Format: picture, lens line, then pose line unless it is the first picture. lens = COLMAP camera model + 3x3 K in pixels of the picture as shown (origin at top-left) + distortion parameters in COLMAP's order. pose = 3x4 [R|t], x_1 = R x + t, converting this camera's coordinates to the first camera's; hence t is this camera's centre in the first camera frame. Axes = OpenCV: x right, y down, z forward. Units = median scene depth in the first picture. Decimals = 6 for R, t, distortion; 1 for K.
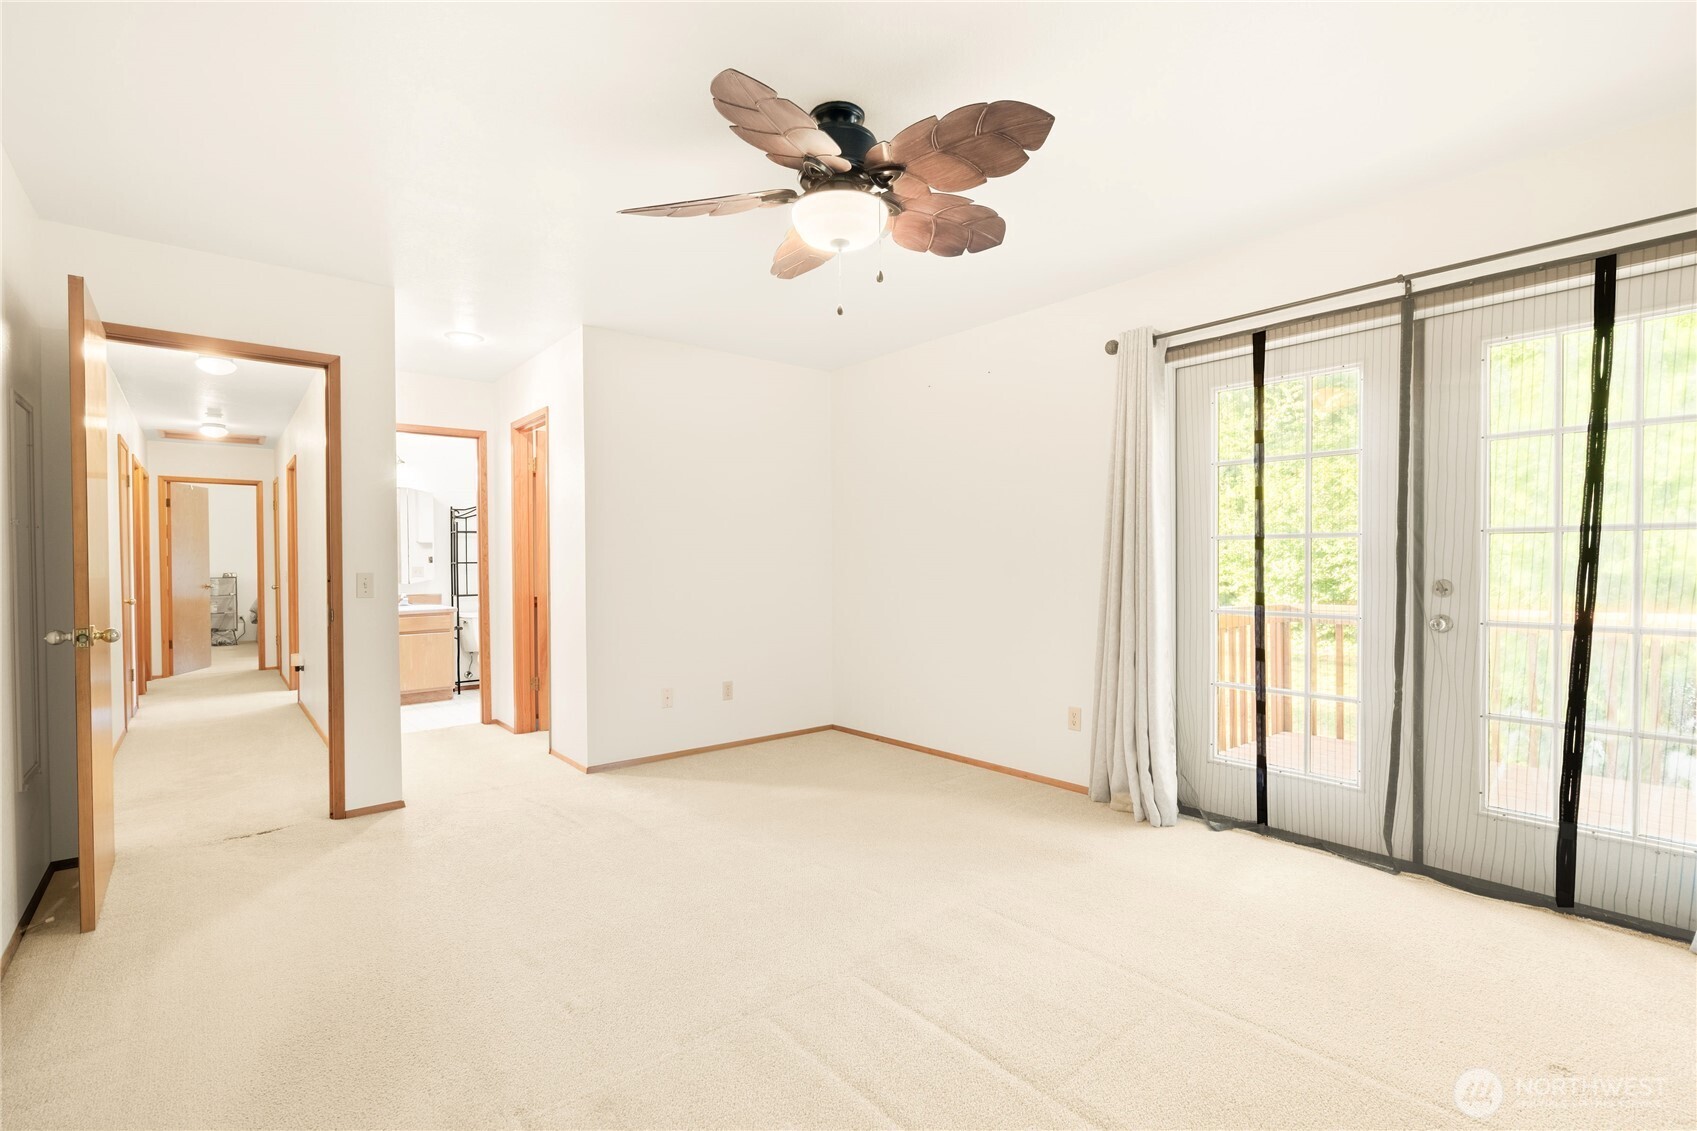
lens RADIAL K [[778.1, 0, 850.9], [0, 778.1, 563.6], [0, 0, 1]] dist [-0.002609, -0.000880]
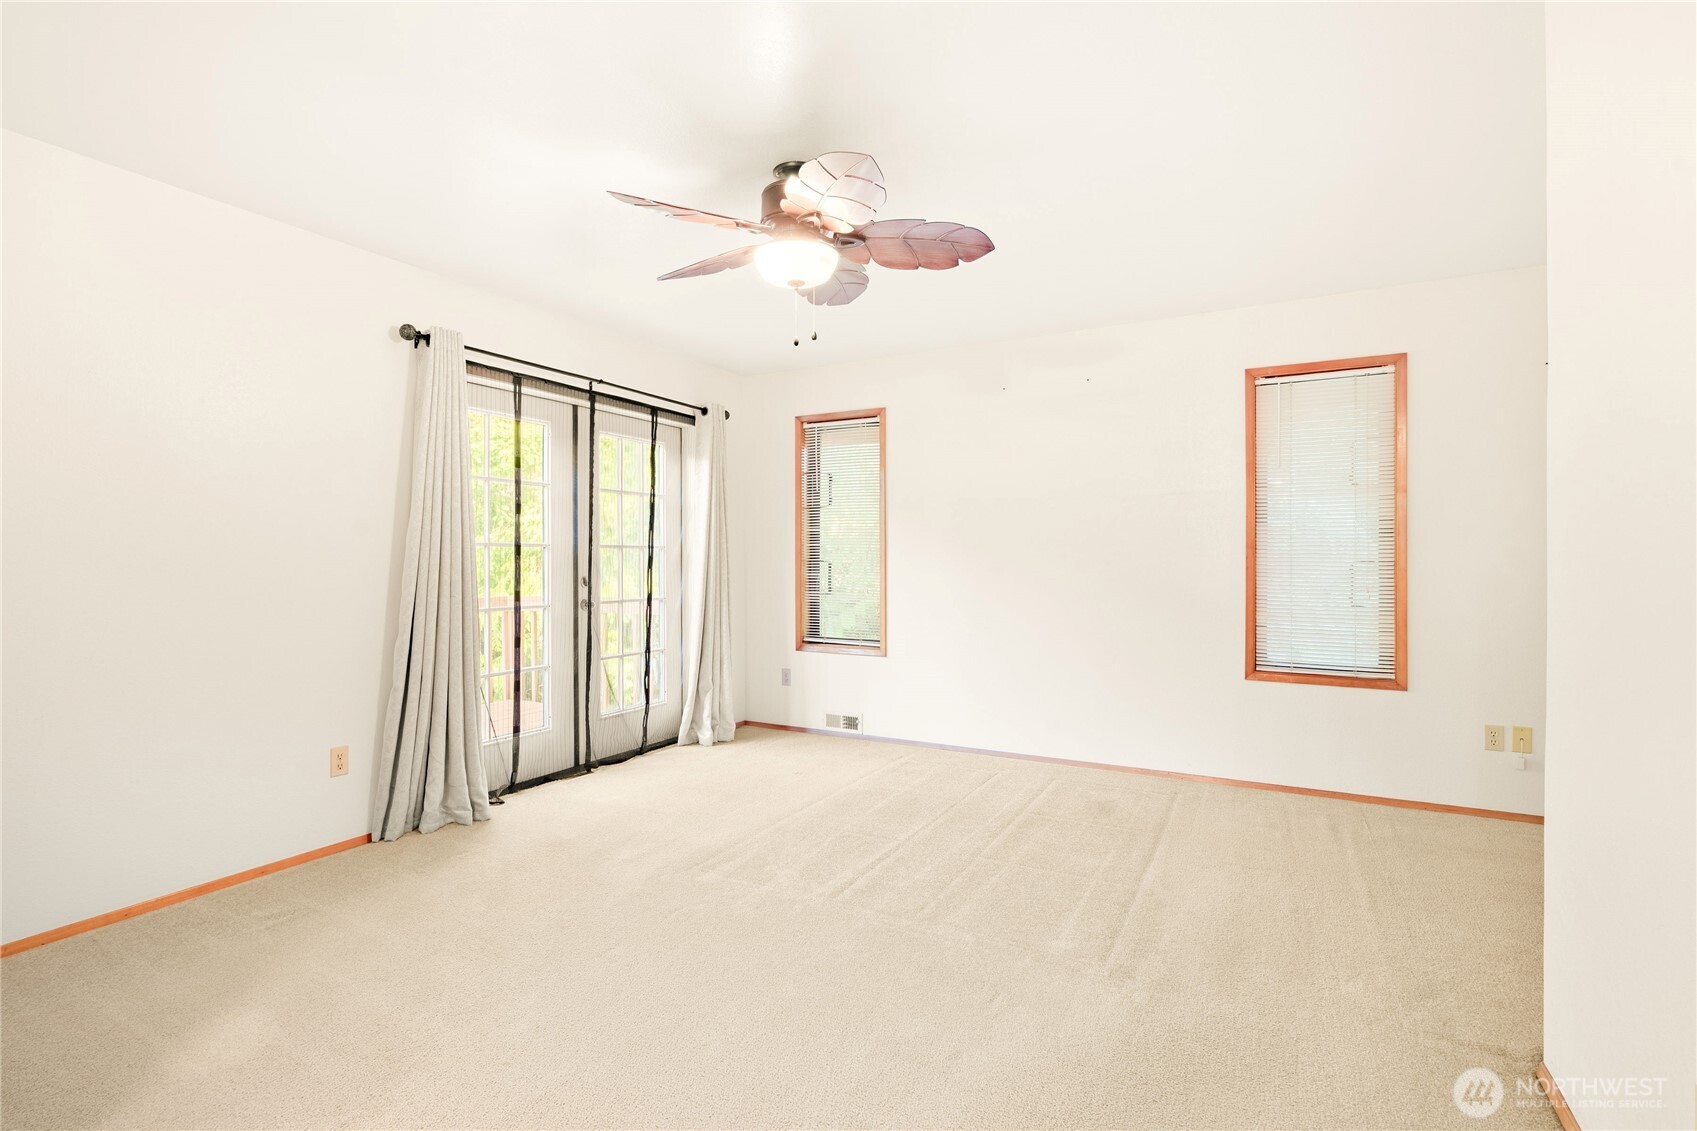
lens RADIAL K [[778.1, 0, 850.6], [0, 778.1, 563.6], [0, 0, 1]] dist [-0.002609, -0.000880]
pose [[-0.355561, 0.006738, 0.934629, -0.850782], [0.014562, 0.999893, -0.001669, 0.004090], [-0.934540, 0.013017, -0.355621, 1.021238]]
